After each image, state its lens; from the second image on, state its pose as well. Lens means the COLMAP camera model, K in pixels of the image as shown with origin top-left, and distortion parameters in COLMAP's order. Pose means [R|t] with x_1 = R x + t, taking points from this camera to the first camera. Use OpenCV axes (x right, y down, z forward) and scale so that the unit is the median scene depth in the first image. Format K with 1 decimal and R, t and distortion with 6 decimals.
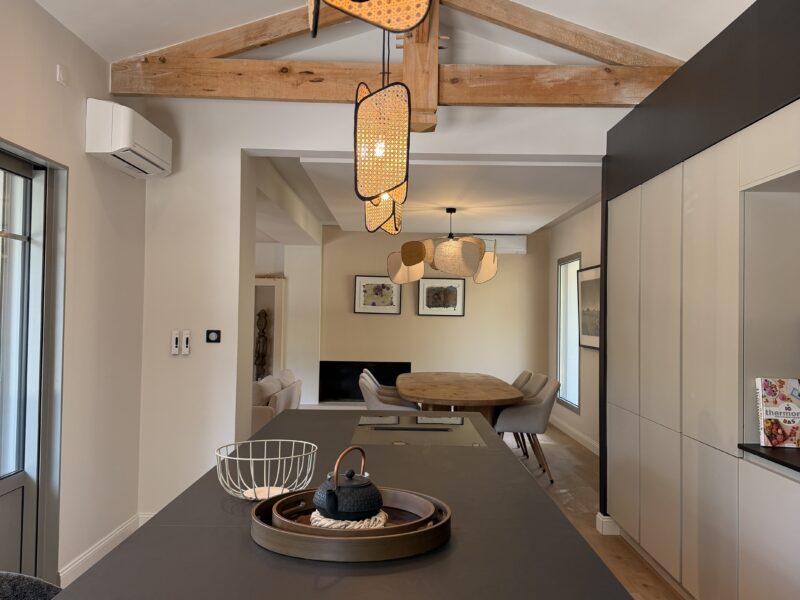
lens RADIAL K [[742.4, 0, 415.4], [0, 742.4, 304.8], [0, 0, 1]] dist [0.047836, 0.000000]
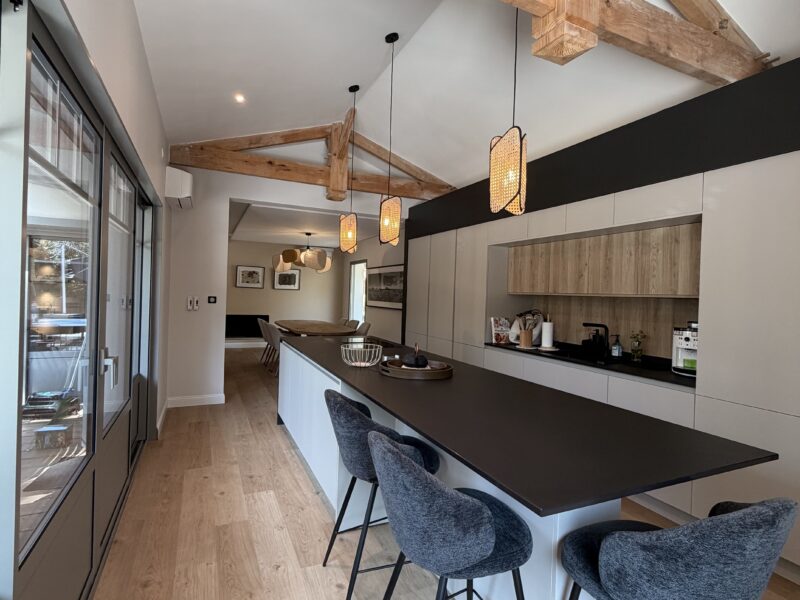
lens RADIAL K [[426.8, 0, 402.1], [0, 426.8, 297.6], [0, 0, 1]] dist [0.019095, -0.004435]
pose [[0.911738, 0.010069, 0.410648, -0.315376], [-0.023745, 0.999320, 0.028216, -0.004368], [-0.410085, -0.035476, 0.911357, -0.160498]]
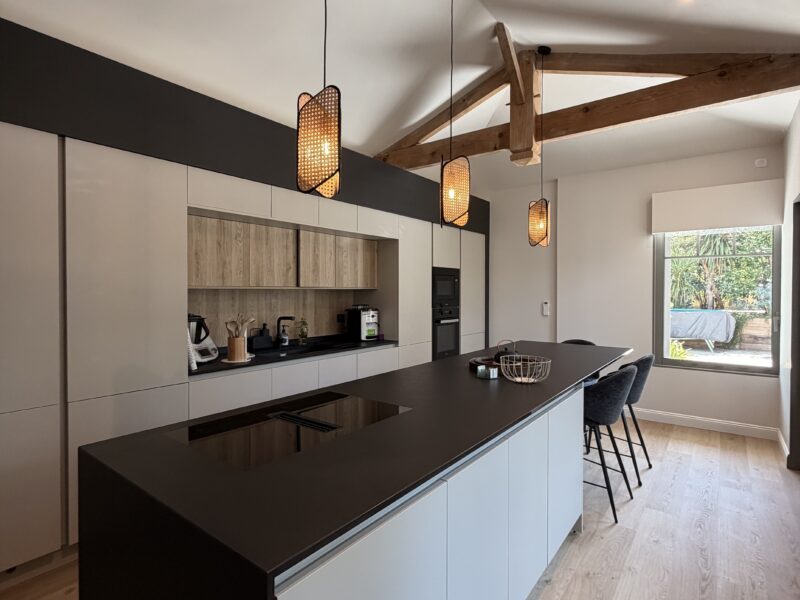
lens RADIAL K [[426.8, 0, 409.6], [0, 426.8, 287.3], [0, 0, 1]] dist [0.019095, -0.004435]
pose [[-0.797328, -0.011437, 0.603437, -0.318363], [-0.020449, 0.999758, -0.008070, 0.006717], [-0.603199, -0.018774, -0.797370, 1.027474]]
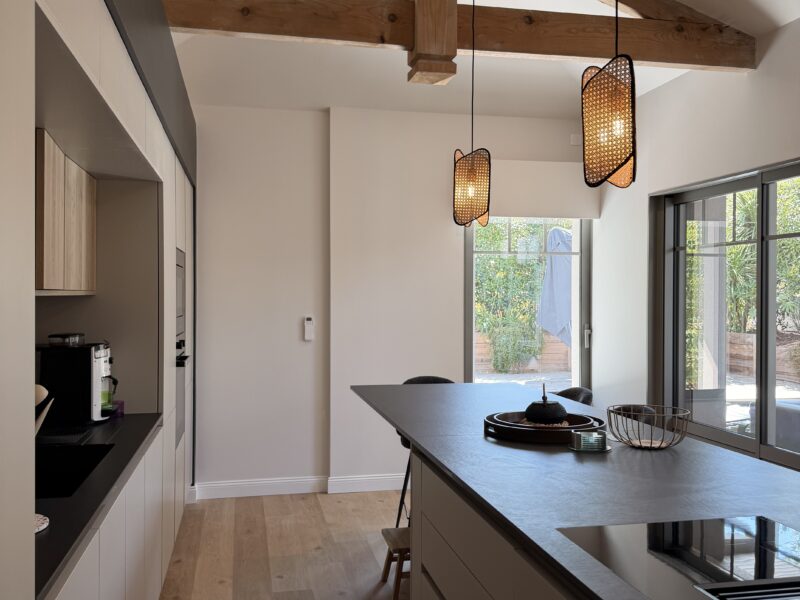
lens RADIAL K [[742.4, 0, 400.0], [0, 742.4, 298.5], [0, 0, 1]] dist [0.047836, 0.000000]
pose [[-0.980545, -0.018142, -0.195452, 0.231150], [-0.016232, 0.999804, -0.011372, 0.011293], [0.195620, -0.007979, -0.980647, 1.051623]]
